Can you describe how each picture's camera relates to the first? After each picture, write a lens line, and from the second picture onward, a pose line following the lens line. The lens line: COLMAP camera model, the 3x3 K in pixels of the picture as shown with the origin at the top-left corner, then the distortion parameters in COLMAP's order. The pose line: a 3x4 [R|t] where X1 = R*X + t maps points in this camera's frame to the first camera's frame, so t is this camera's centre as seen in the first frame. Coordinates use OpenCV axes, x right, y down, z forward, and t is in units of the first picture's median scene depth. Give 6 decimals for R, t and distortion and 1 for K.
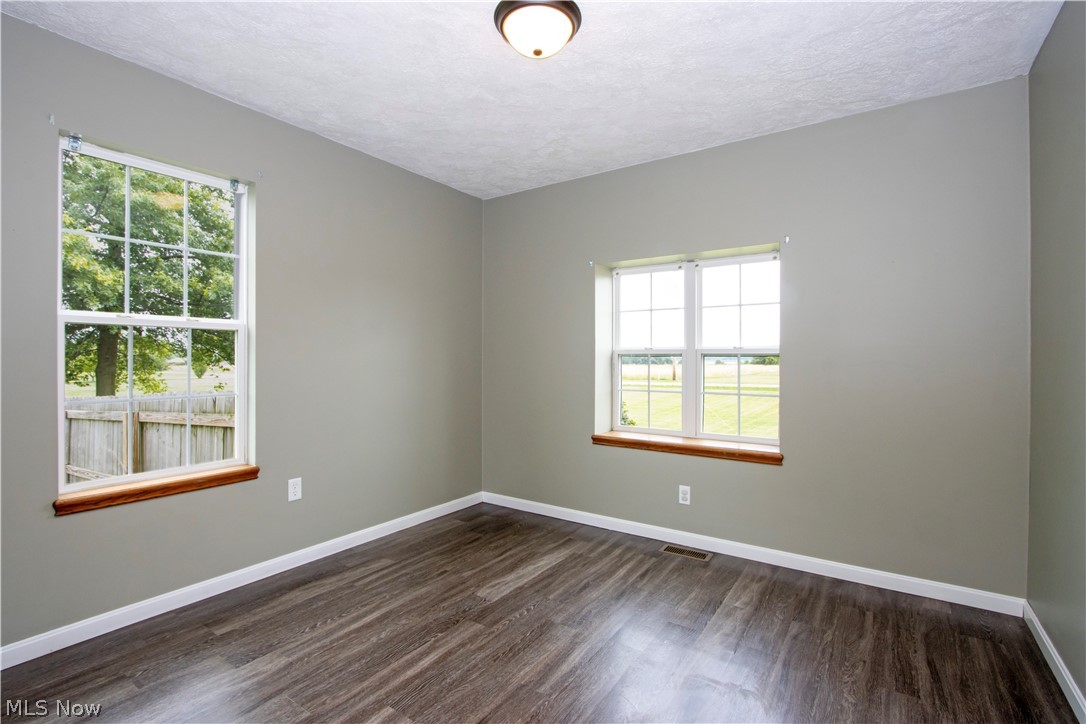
lens RADIAL K [[509.6, 0, 539.3], [0, 509.6, 359.6], [0, 0, 1]] dist [-0.010181, 0.000051]
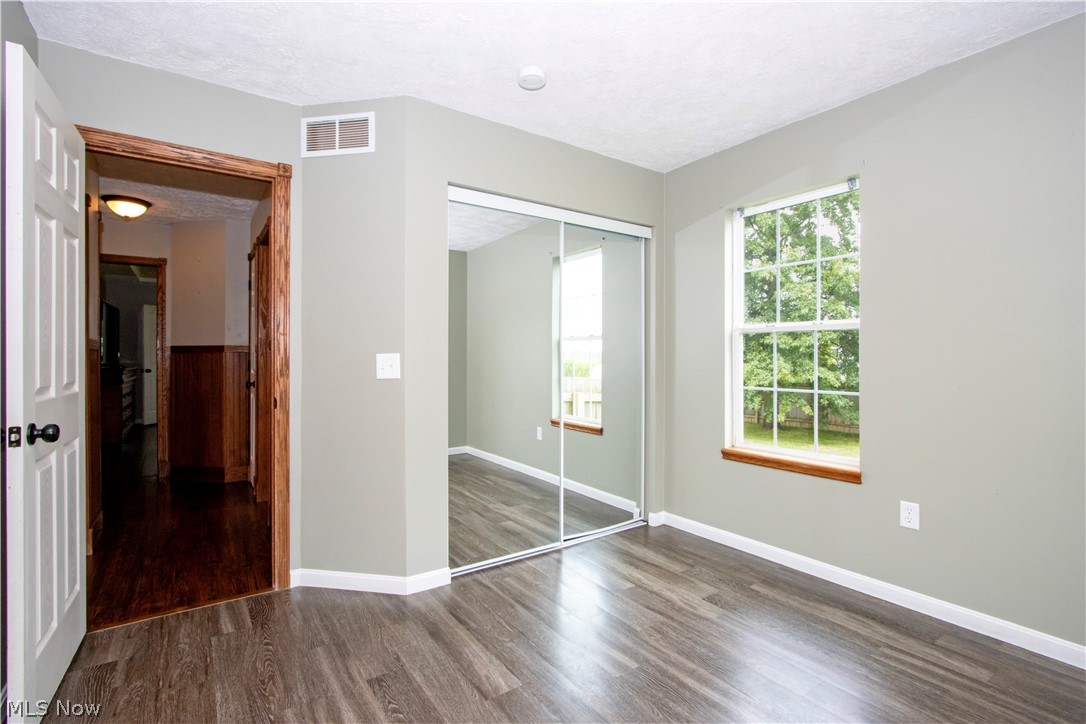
lens RADIAL K [[509.6, 0, 539.3], [0, 509.6, 359.6], [0, 0, 1]] dist [-0.010181, 0.000051]
pose [[-0.357685, 0.001683, -0.933841, 0.558051], [-0.005421, 0.999978, 0.003879, 0.001276], [0.933827, 0.006450, -0.357668, 0.799665]]
